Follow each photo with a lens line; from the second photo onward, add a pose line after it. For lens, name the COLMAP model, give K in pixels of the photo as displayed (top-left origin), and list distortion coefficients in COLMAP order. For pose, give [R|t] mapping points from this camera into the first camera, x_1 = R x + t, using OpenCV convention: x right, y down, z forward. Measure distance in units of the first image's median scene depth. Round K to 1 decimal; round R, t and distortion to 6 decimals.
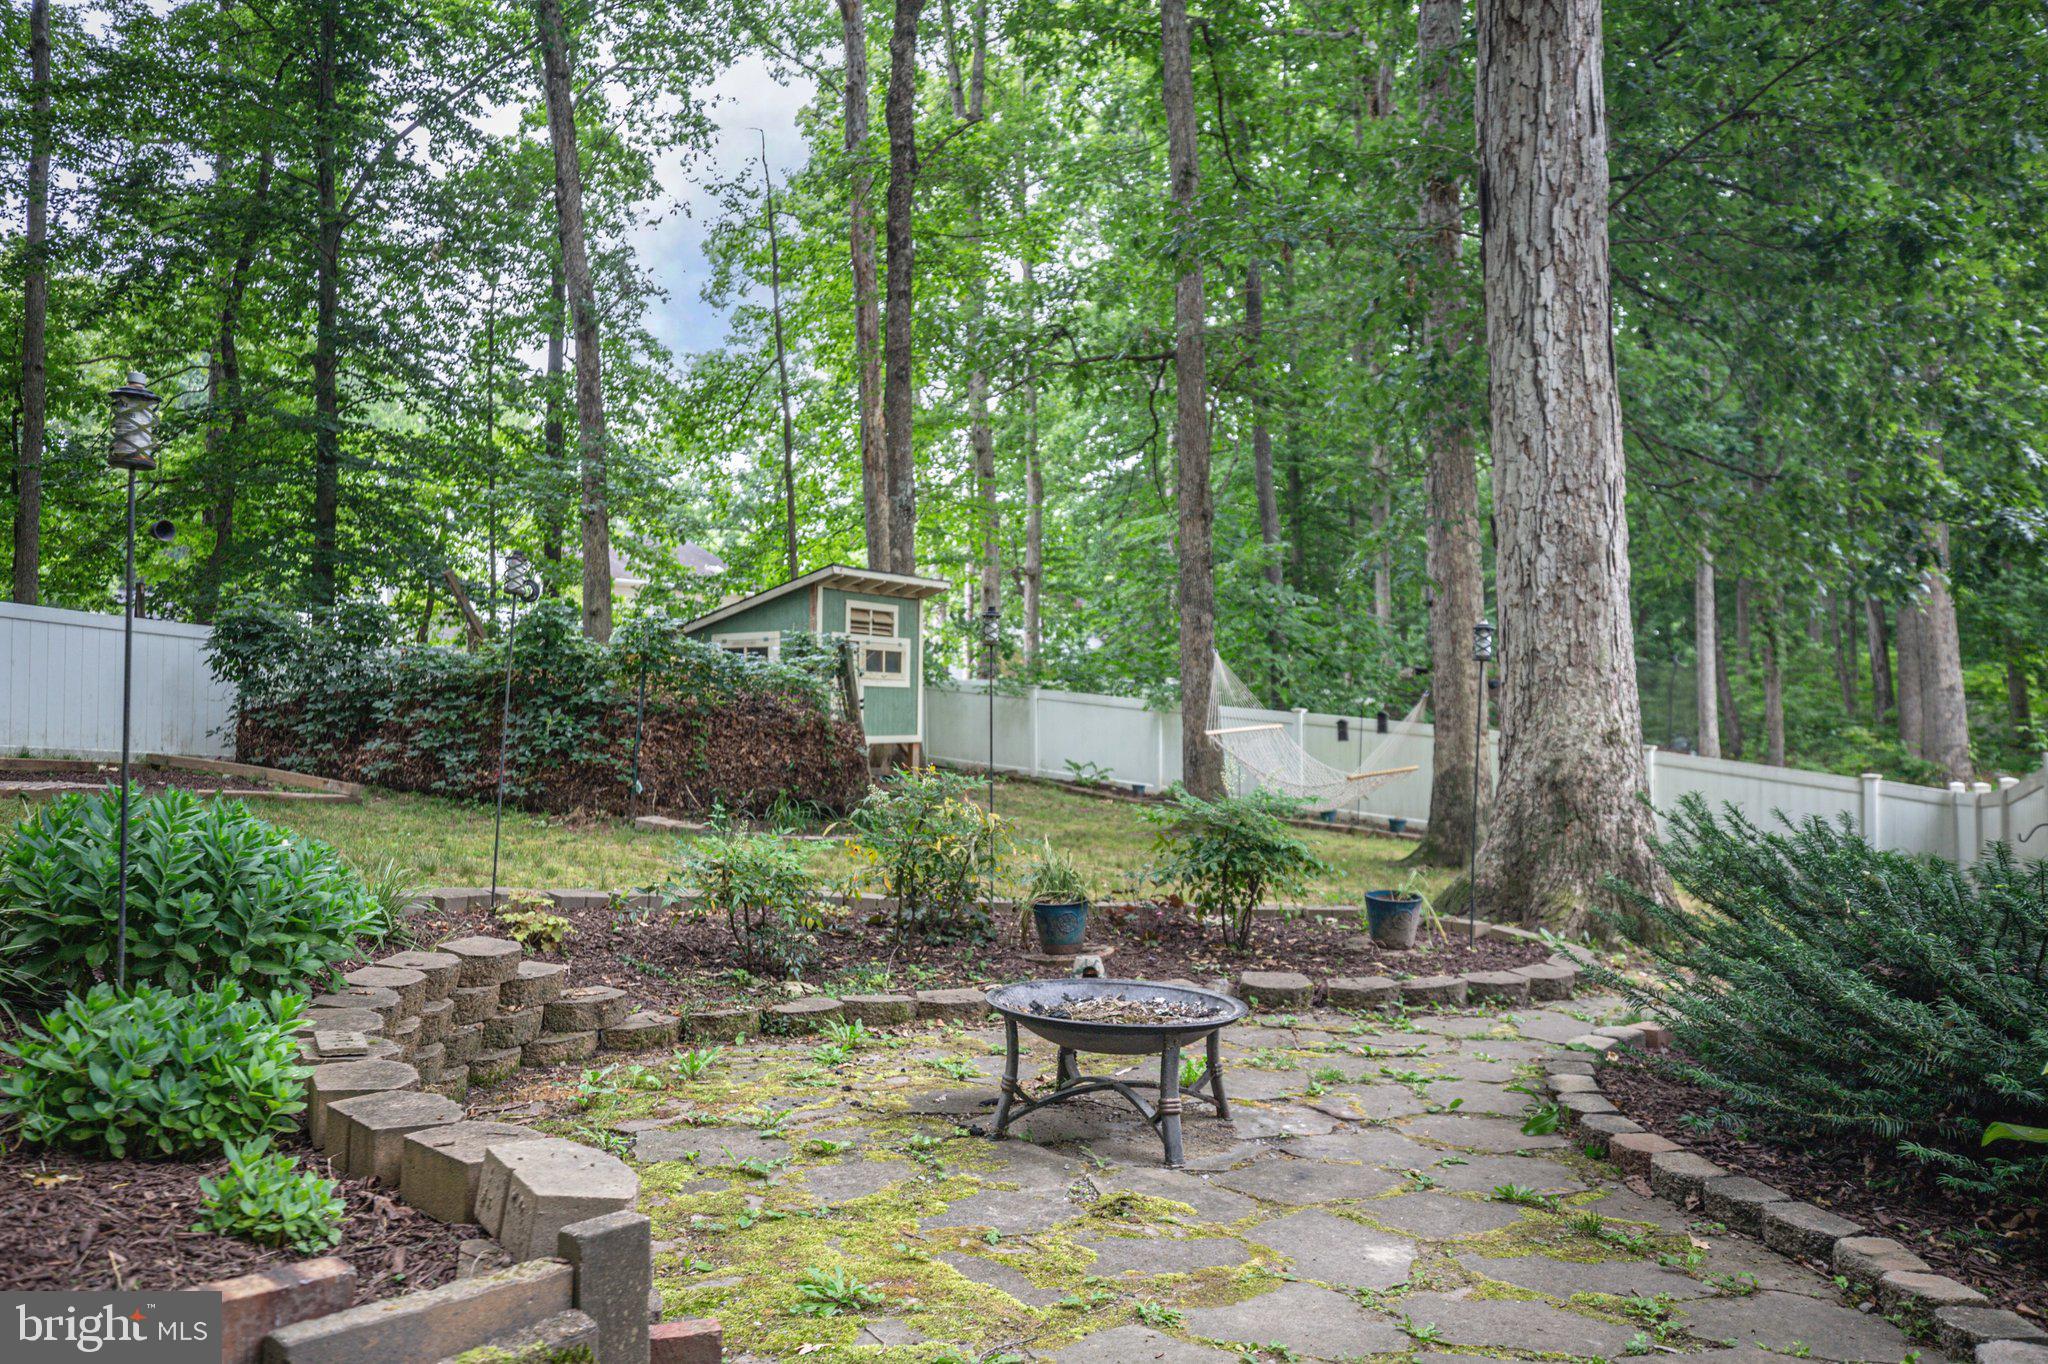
lens RADIAL K [[1544.4, 0, 1023.1], [0, 1544.4, 662.4], [0, 0, 1]] dist [0.003856, 0.003944]
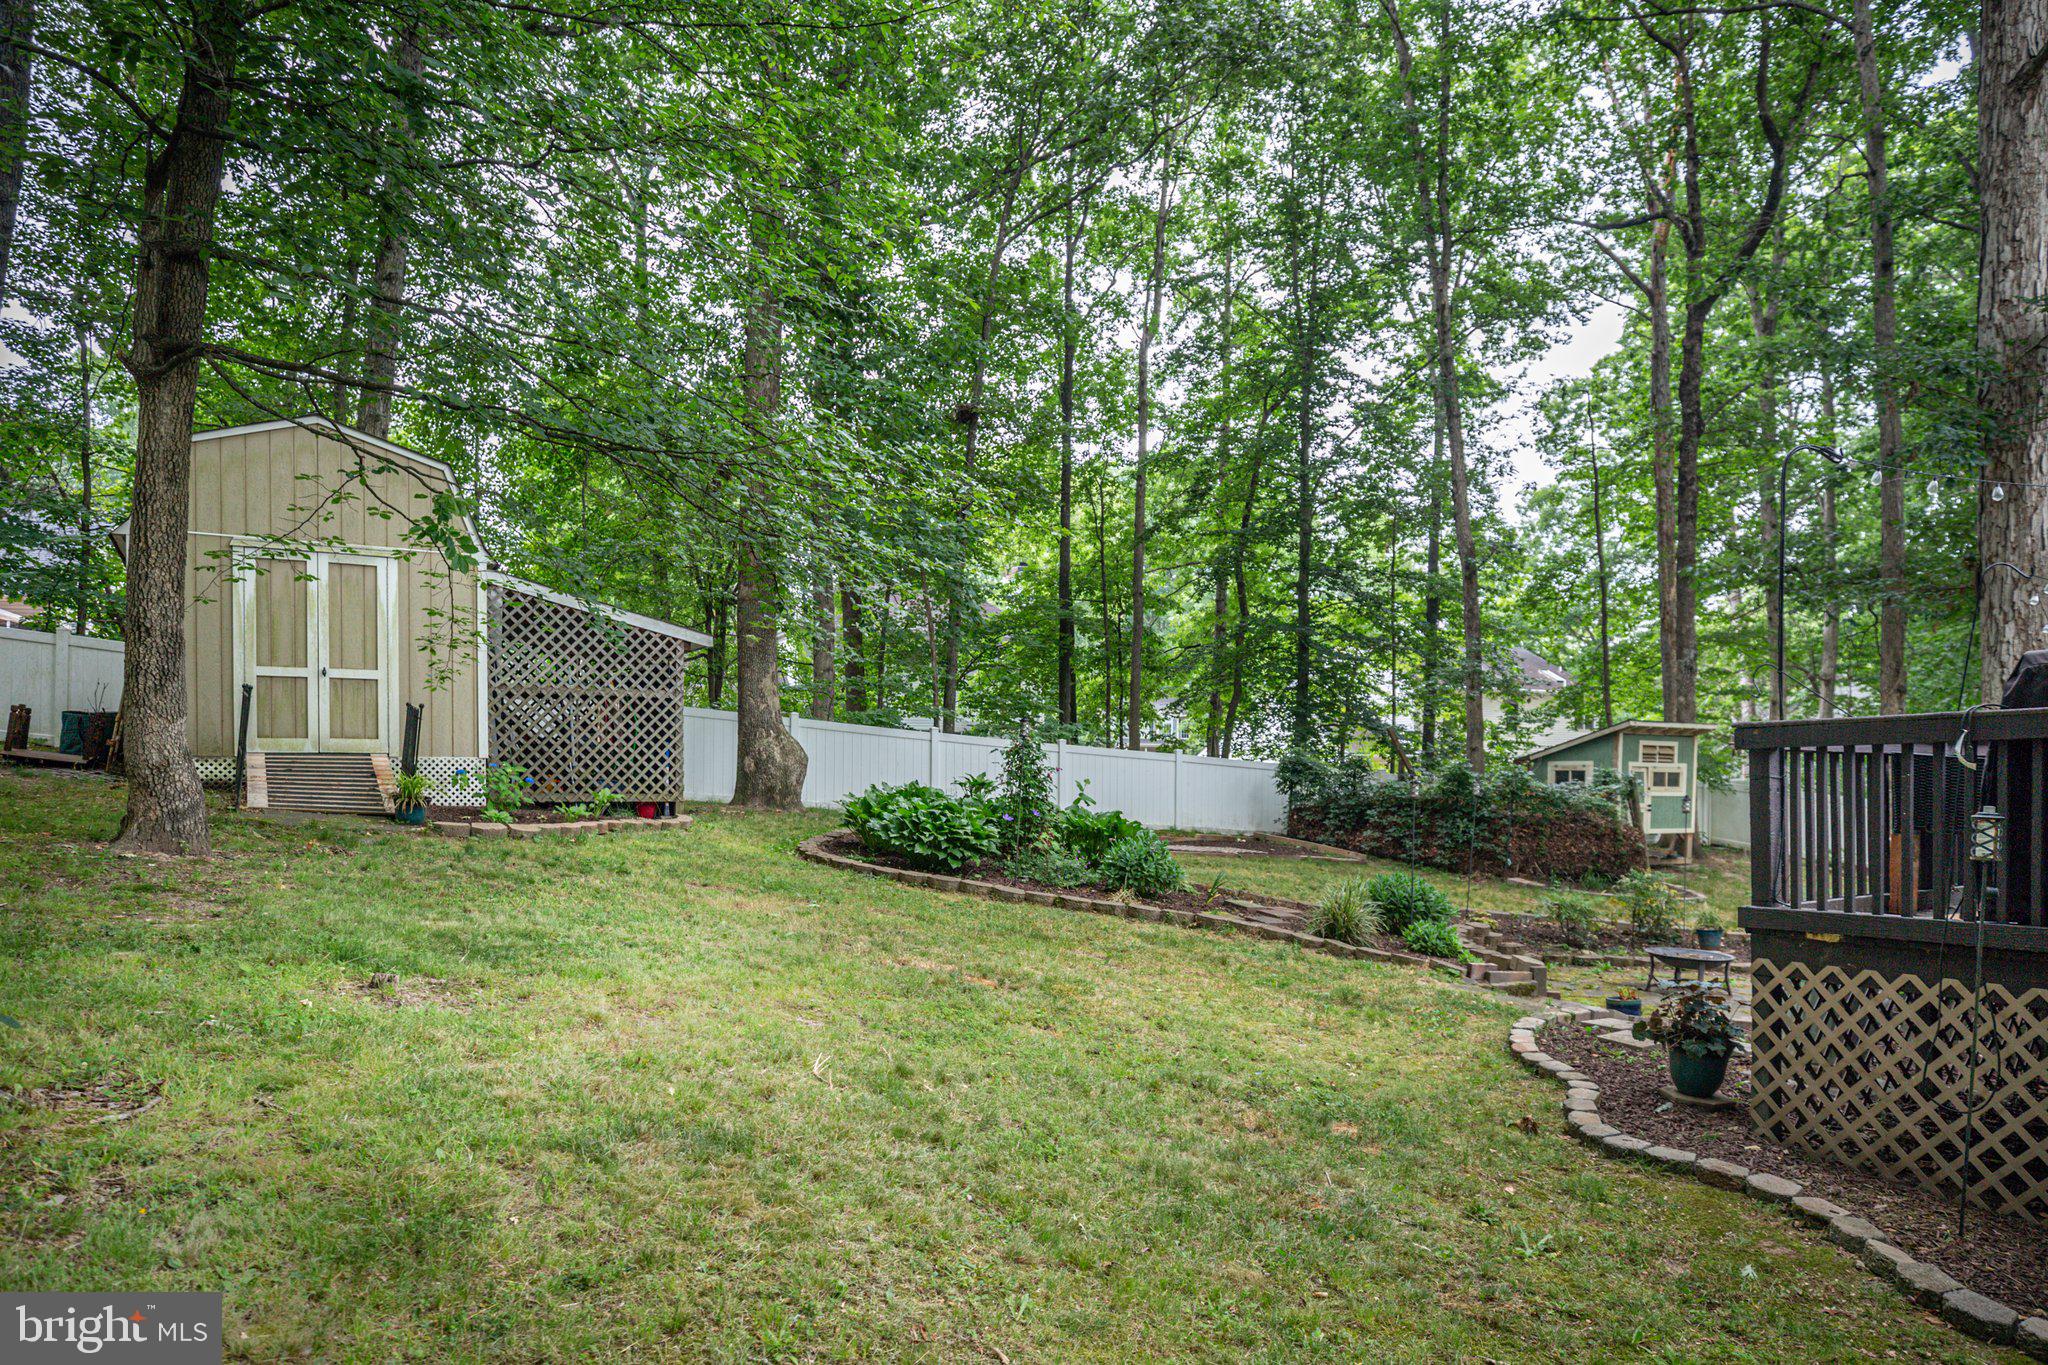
lens RADIAL K [[1323.1, 0, 1070.0], [0, 1323.1, 809.1], [0, 0, 1]] dist [-0.002215, 0.007561]
pose [[0.857498, 0.022542, -0.513994, 0.095784], [0.008466, 0.998286, 0.057906, -0.065161], [0.514418, -0.054005, 0.855837, -0.522392]]
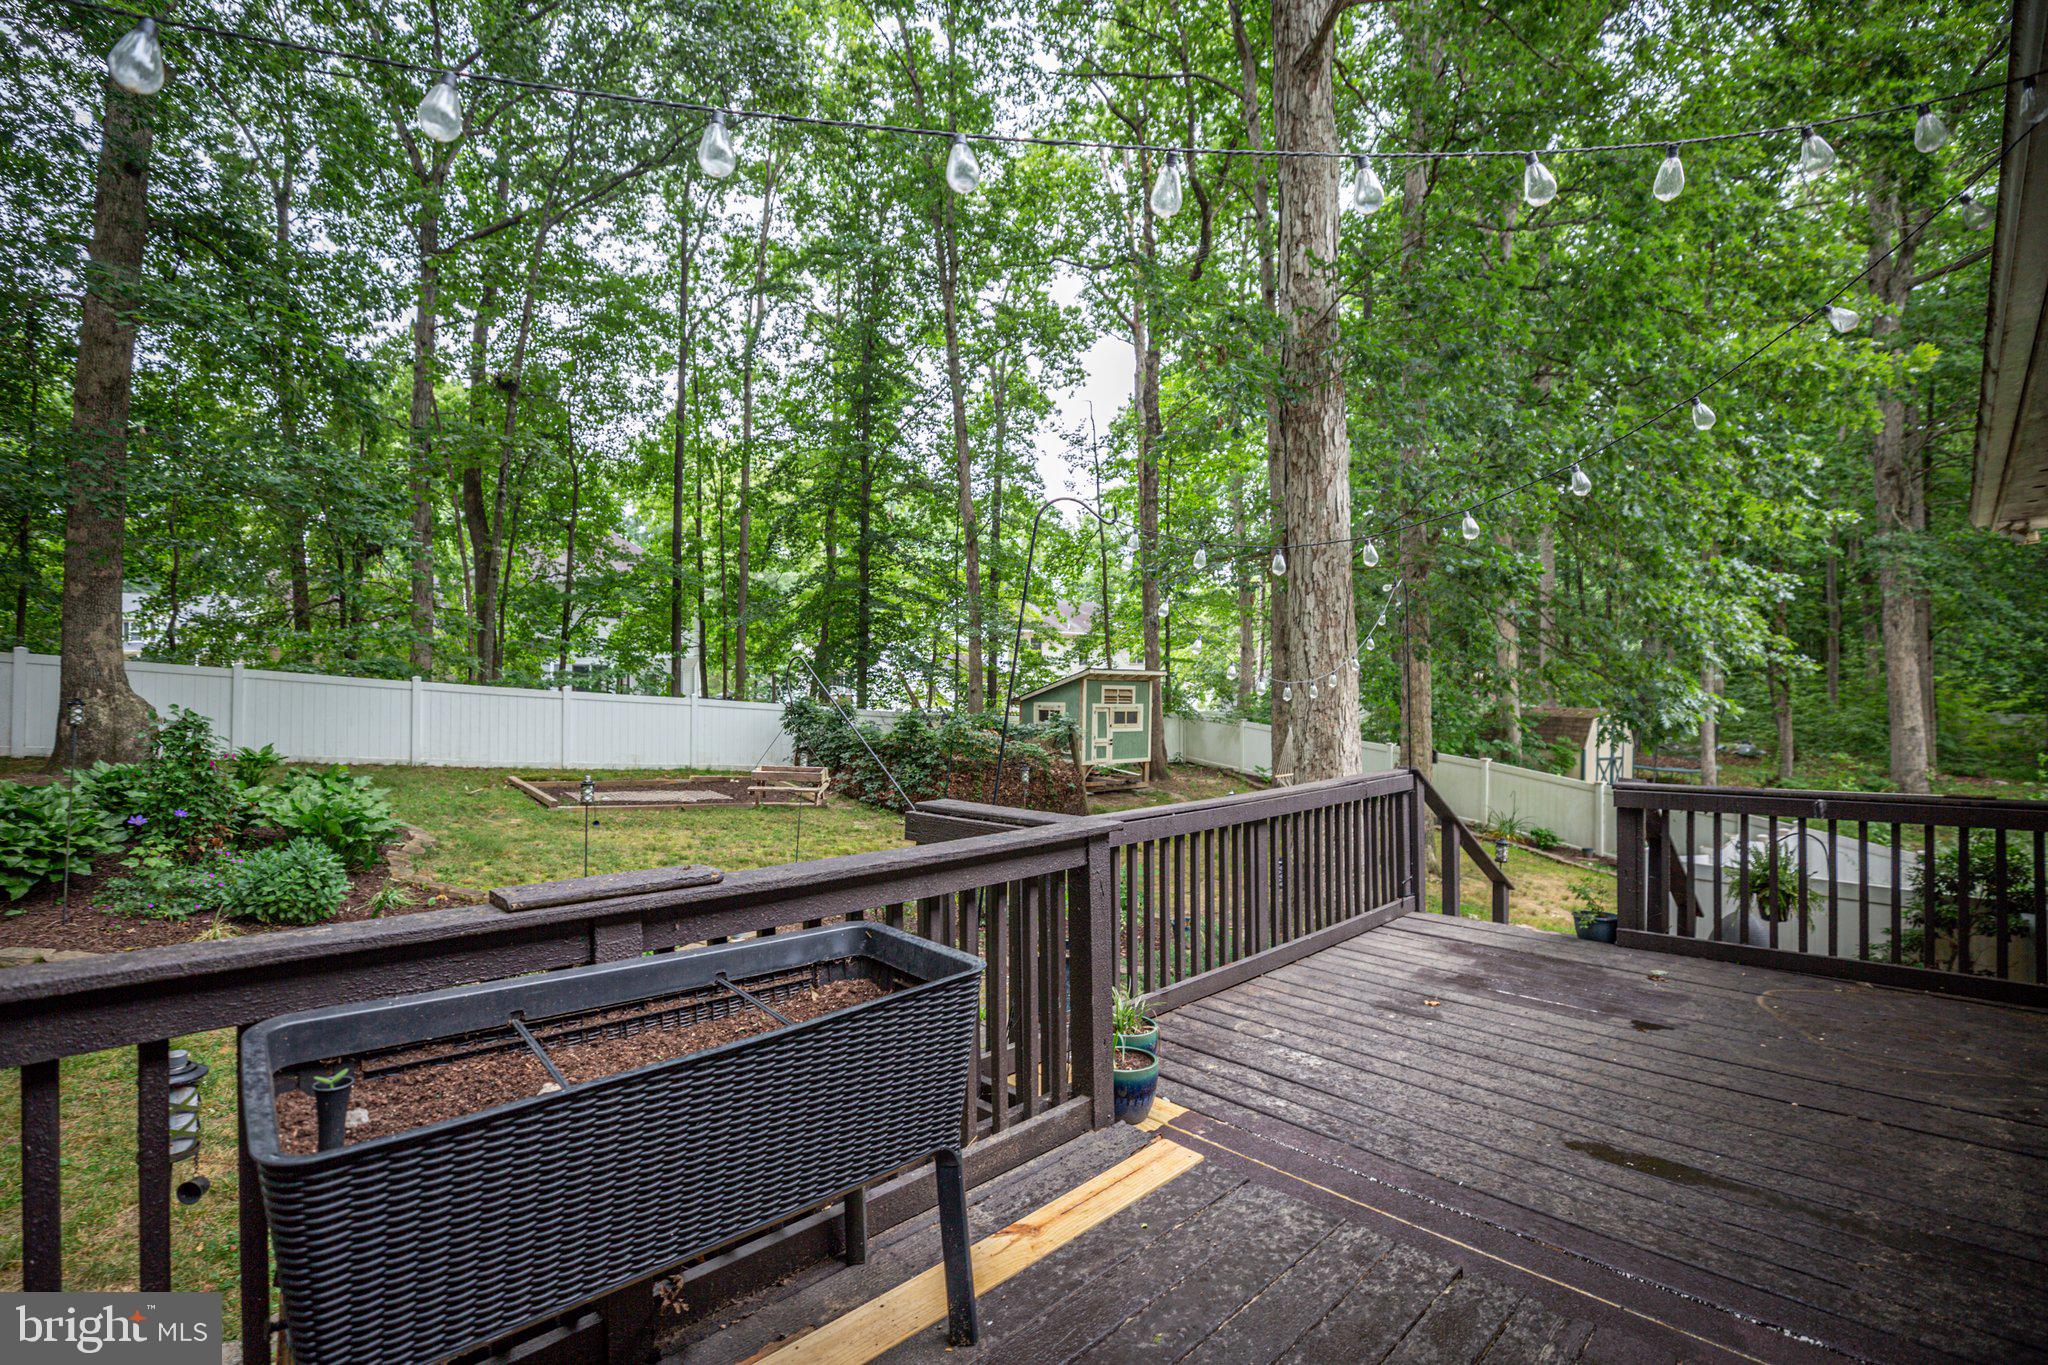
lens RADIAL K [[954.9, 0, 1026.8], [0, 954.9, 683.7], [0, 0, 1]] dist [-0.012989, 0.001098]
pose [[0.948614, 0.006193, -0.316376, 0.193482], [0.002581, 0.999624, 0.027306, -0.089559], [0.316426, -0.026720, 0.948241, -0.120468]]
